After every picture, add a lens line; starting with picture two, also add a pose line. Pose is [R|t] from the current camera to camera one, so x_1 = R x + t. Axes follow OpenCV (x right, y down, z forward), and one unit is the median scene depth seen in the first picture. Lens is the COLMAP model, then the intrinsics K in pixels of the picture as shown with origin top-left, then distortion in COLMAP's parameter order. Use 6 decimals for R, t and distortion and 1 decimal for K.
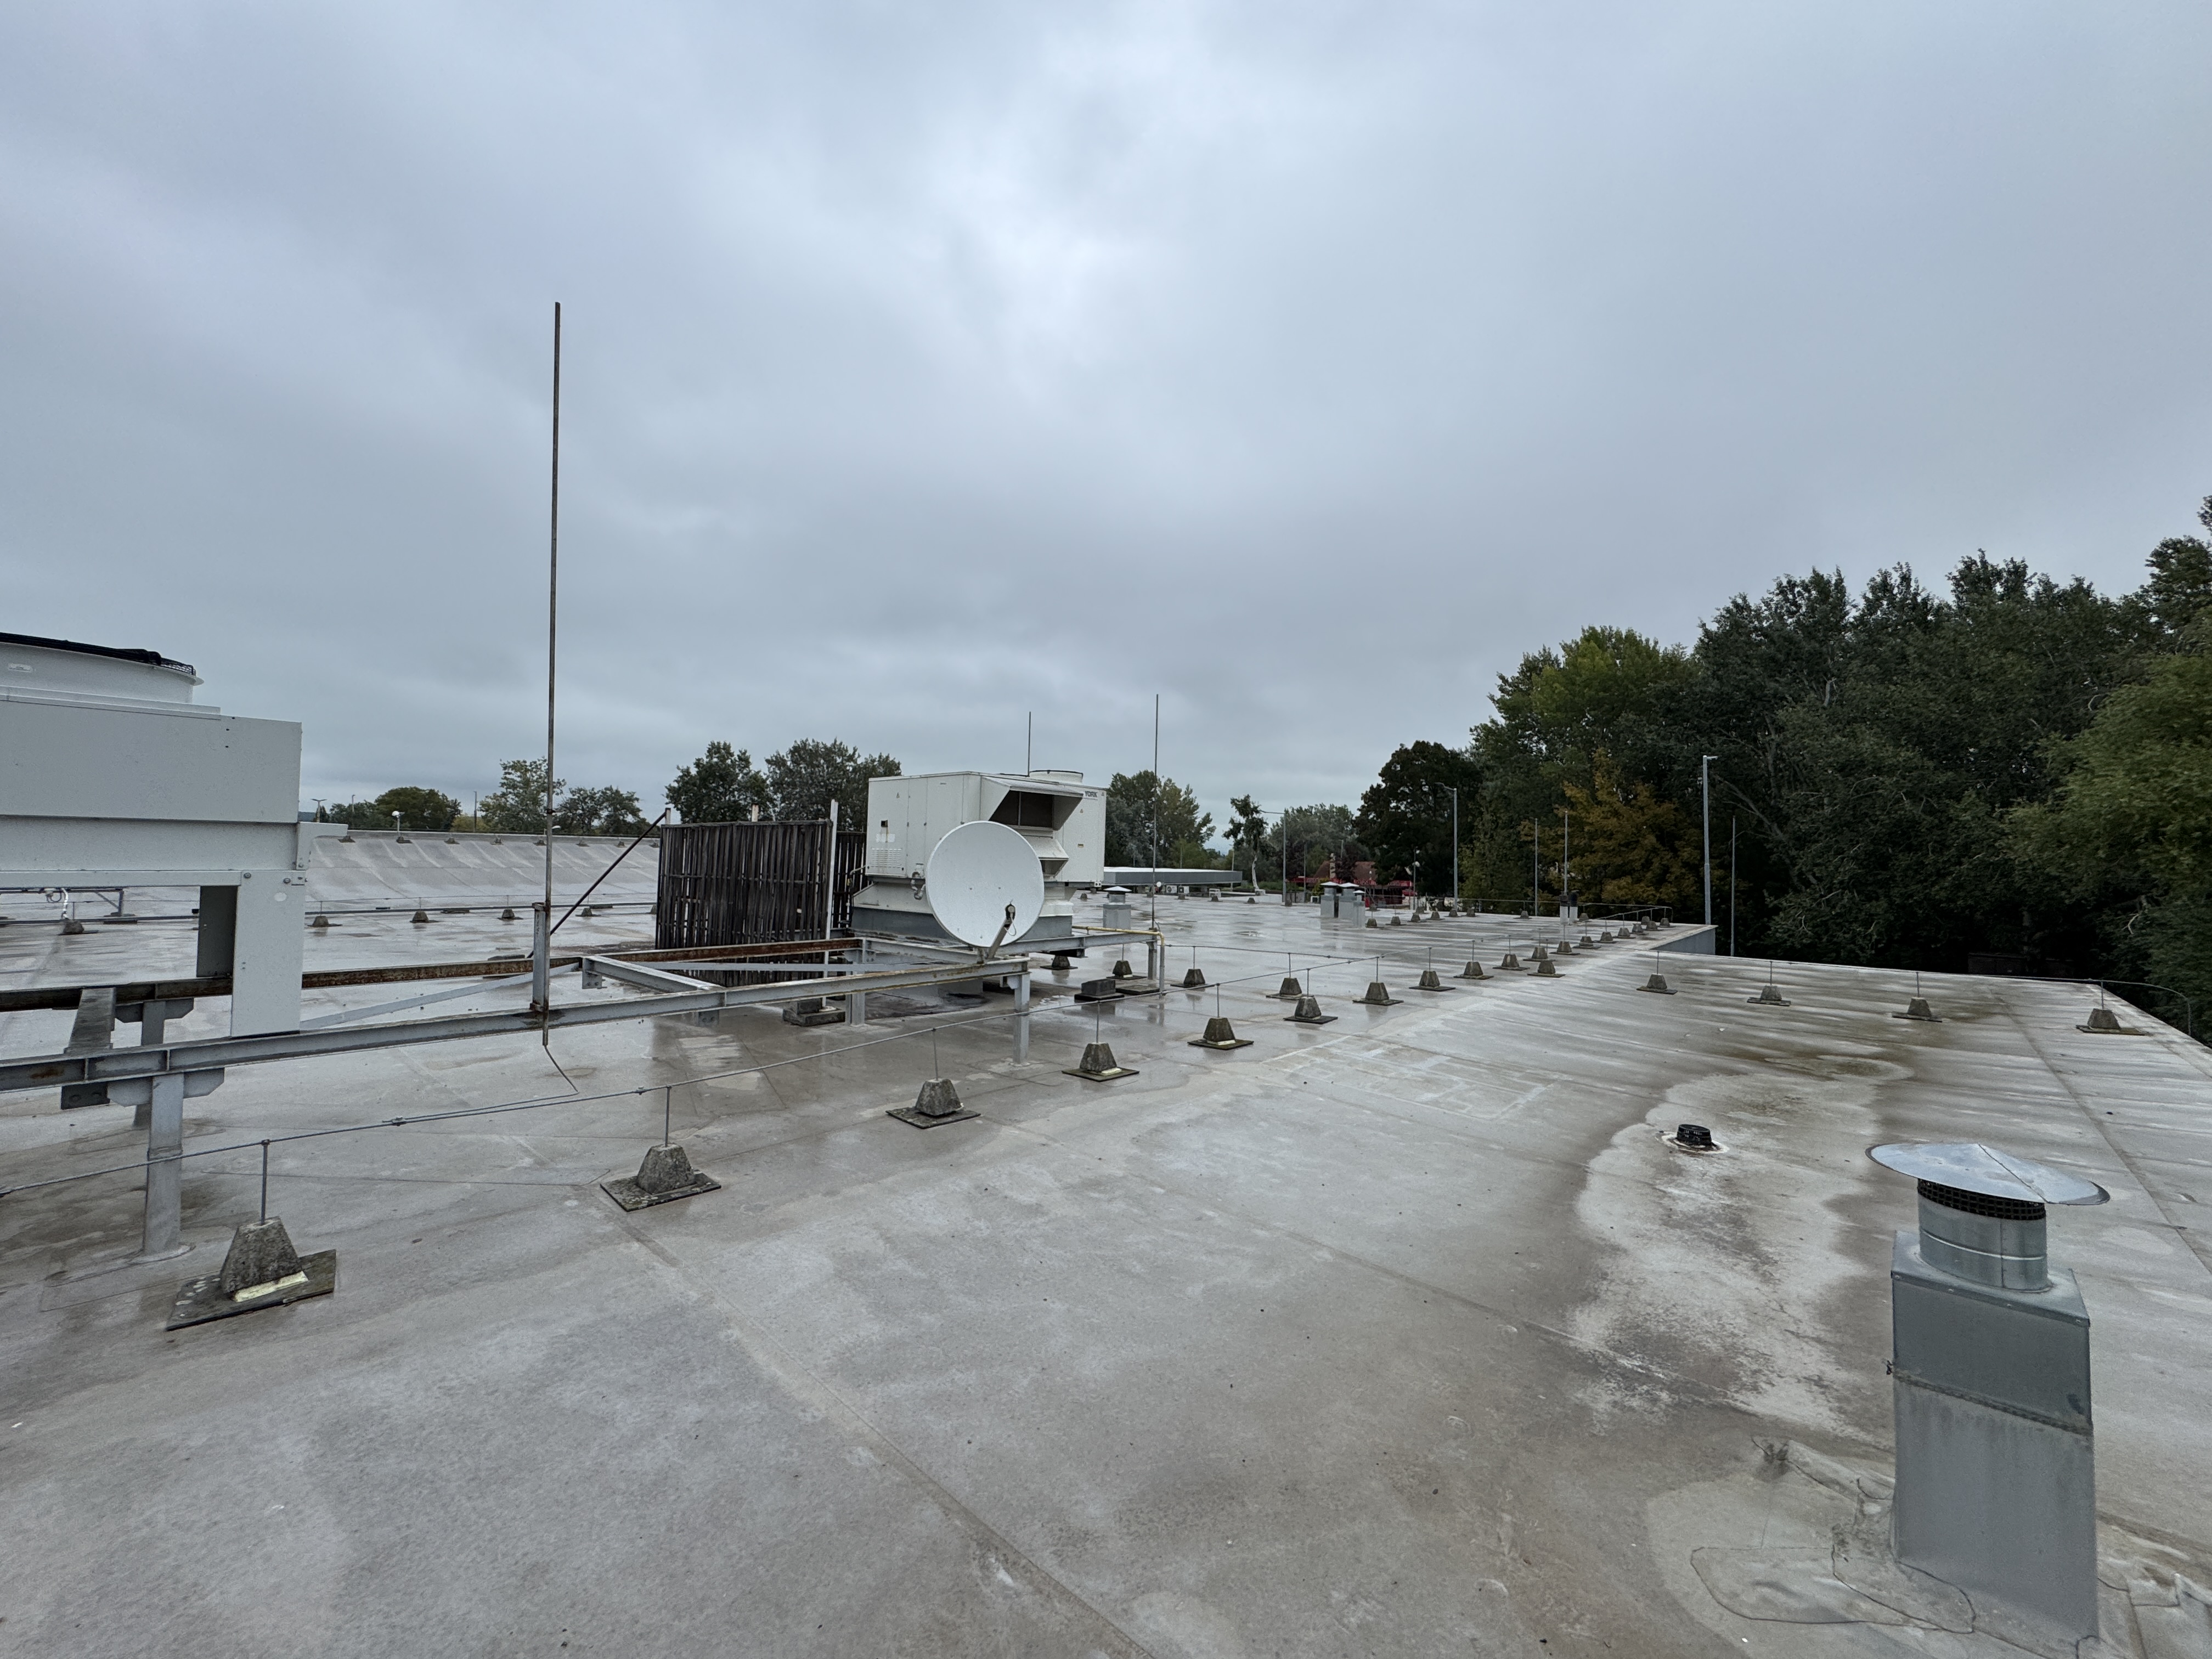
lens RADIAL K [[881.8, 0, 1102.7], [0, 881.8, 829.2], [0, 0, 1]] dist [-0.002764, 0.000225]
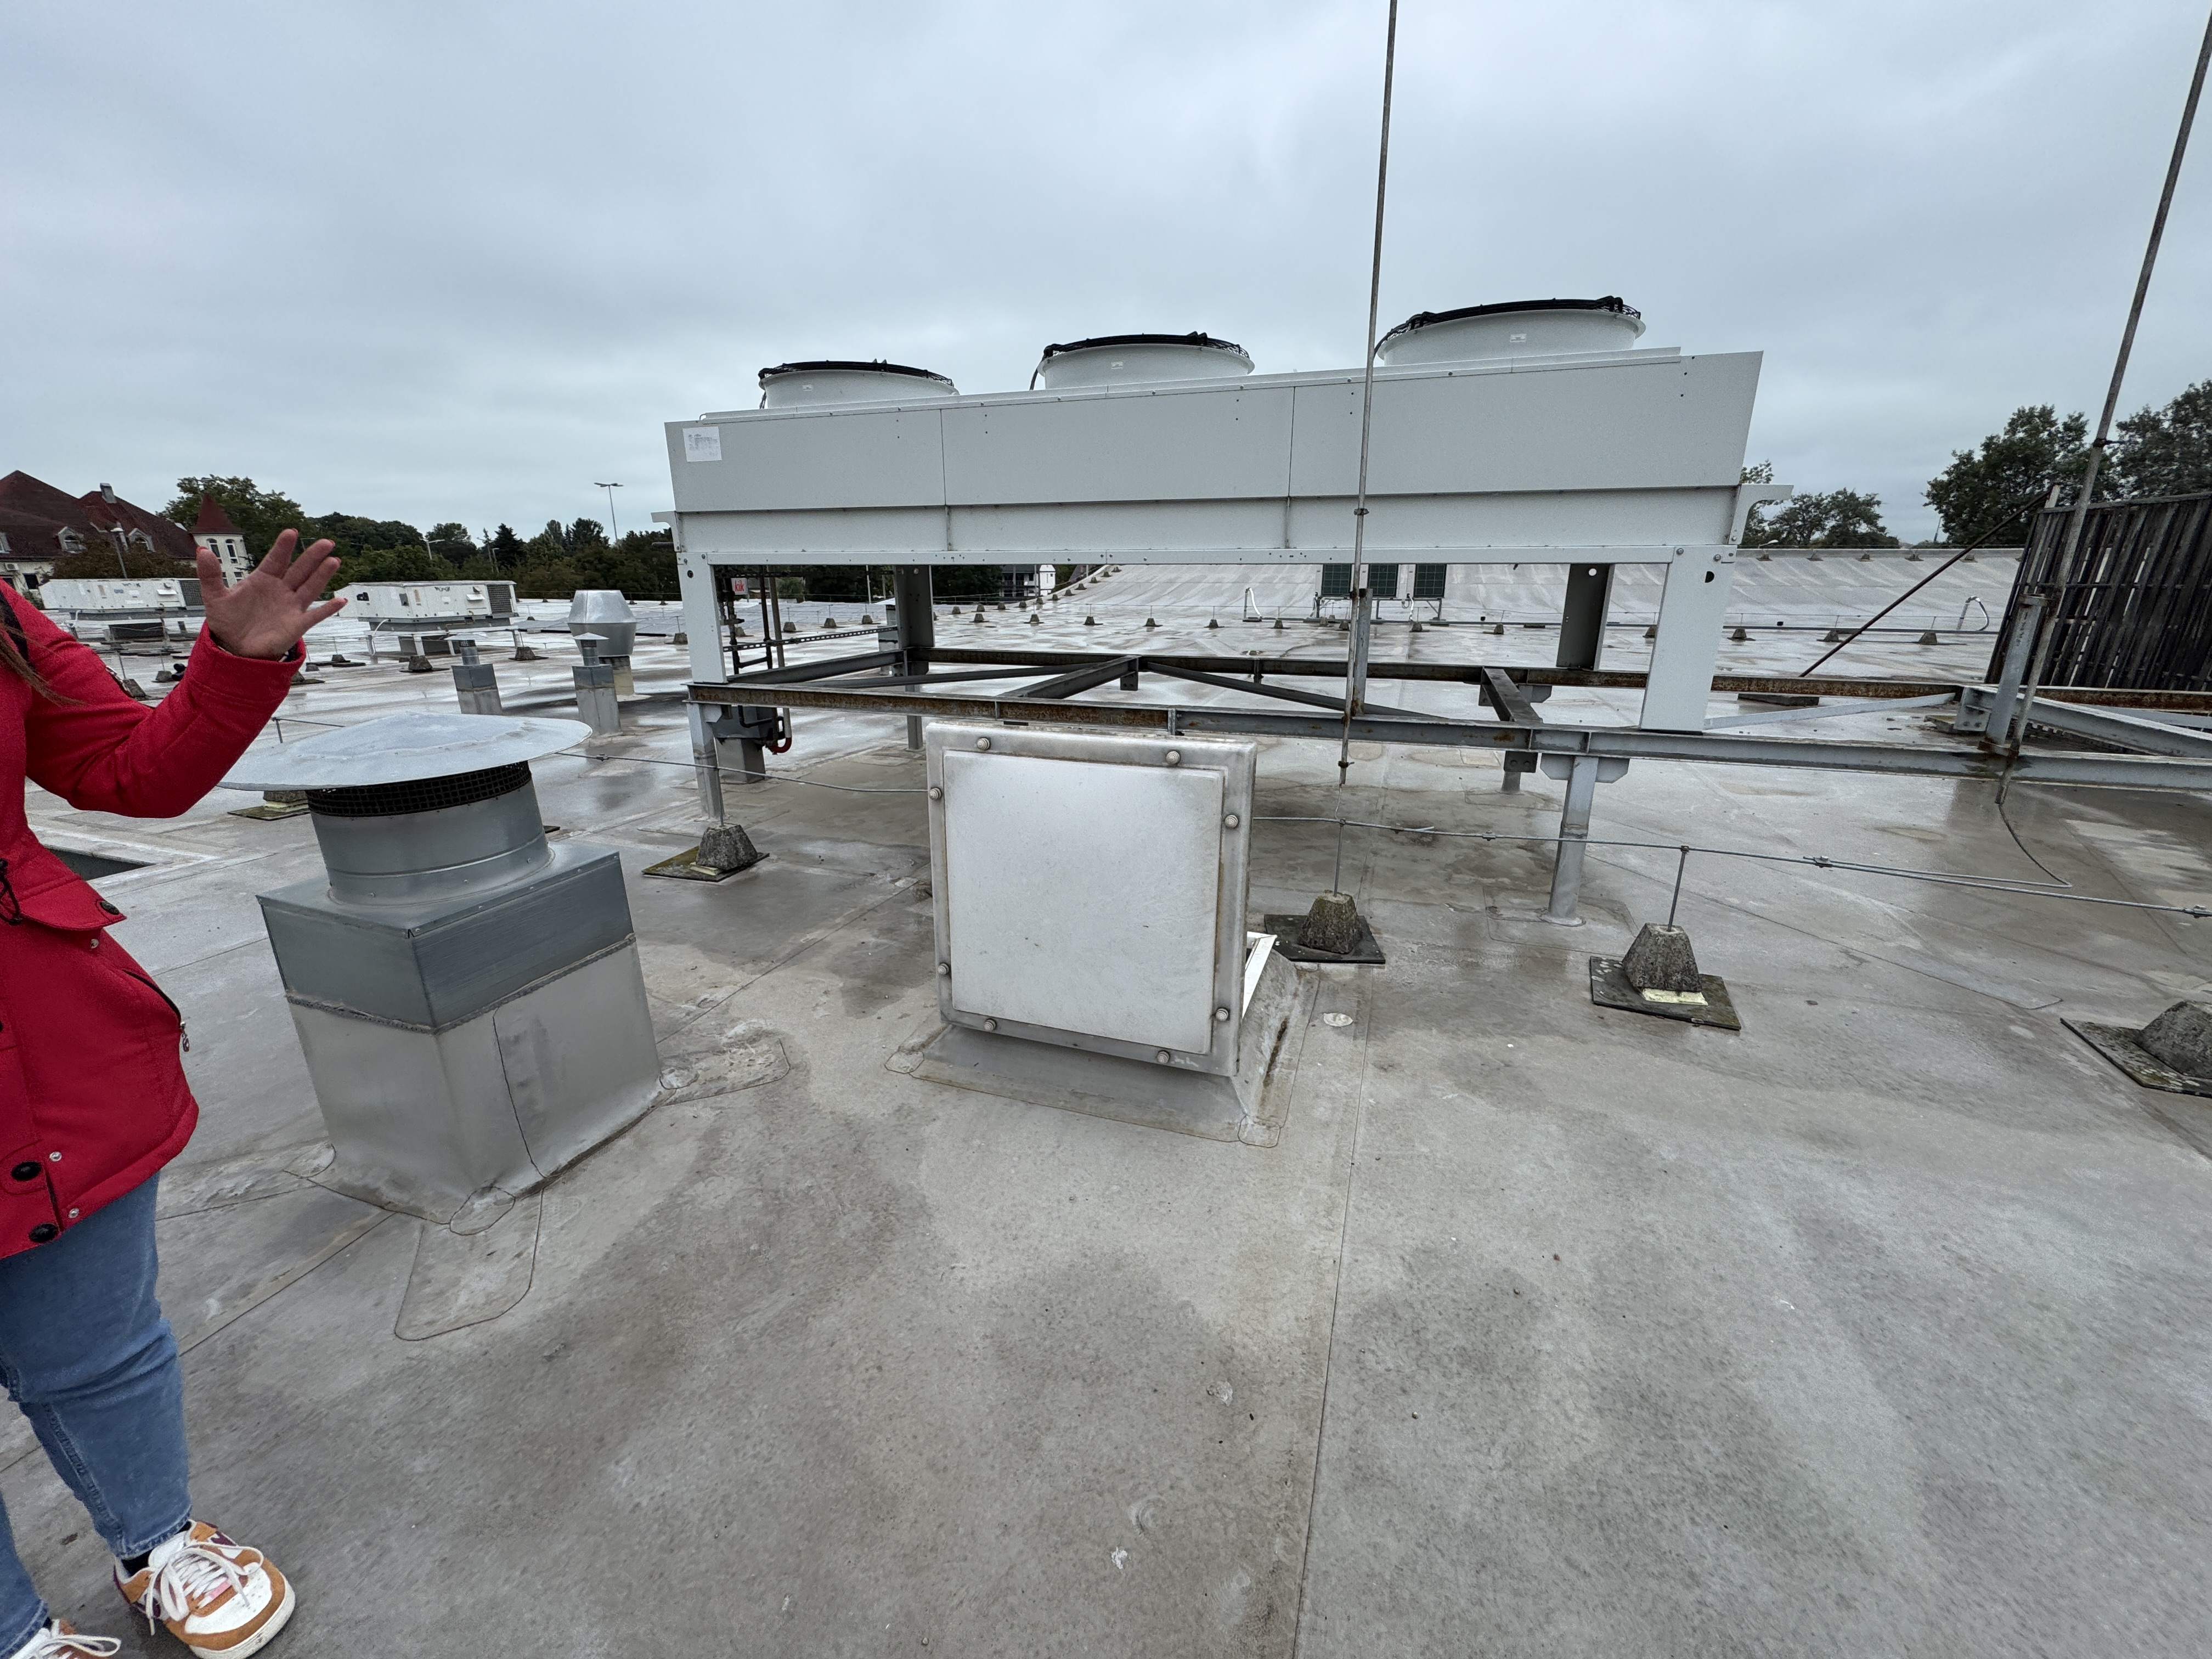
lens RADIAL K [[881.8, 0, 1106.3], [0, 881.8, 827.1], [0, 0, 1]] dist [-0.002764, 0.000225]
pose [[0.390295, 0.245200, -0.887438, -0.252193], [0.033785, 0.959421, 0.279948, 0.038187], [0.920070, -0.139245, 0.366173, 0.074792]]
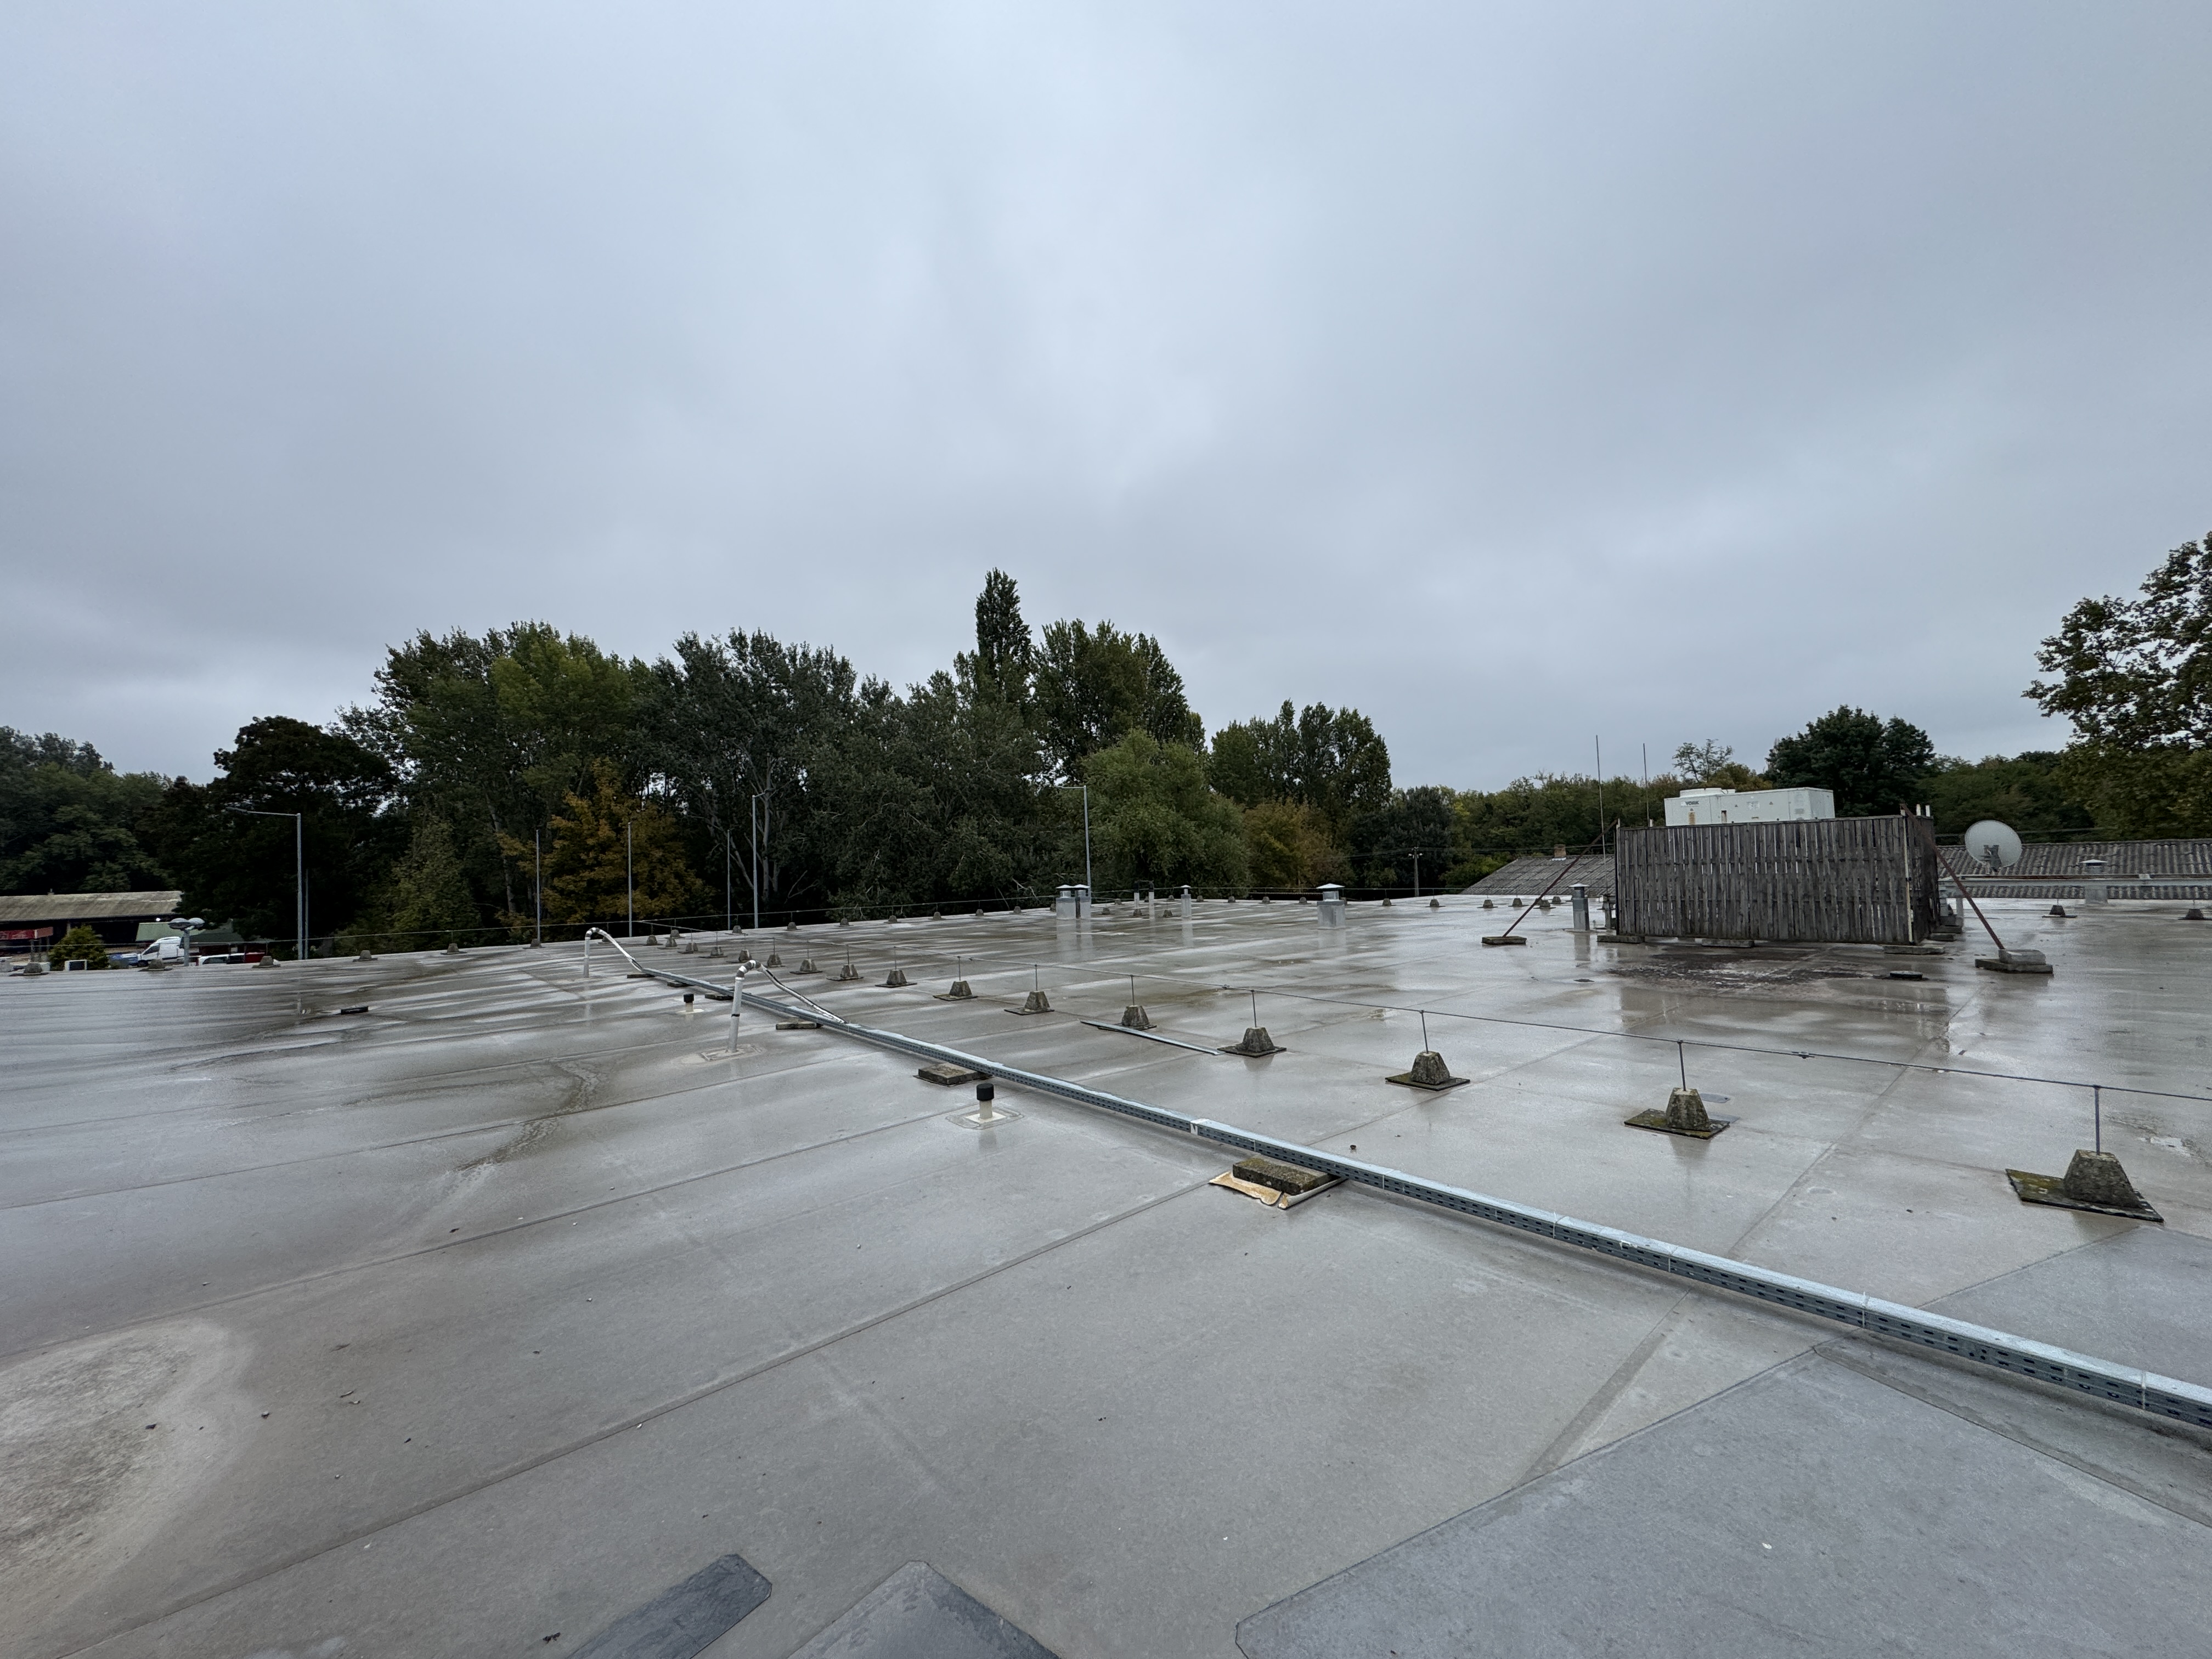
lens RADIAL K [[881.8, 0, 1105.0], [0, 881.8, 827.4], [0, 0, 1]] dist [-0.002764, 0.000225]
pose [[0.131253, 0.017558, 0.991193, -3.874359], [0.005424, 0.999815, -0.018429, 0.054588], [-0.991334, 0.007795, 0.131133, 4.139495]]
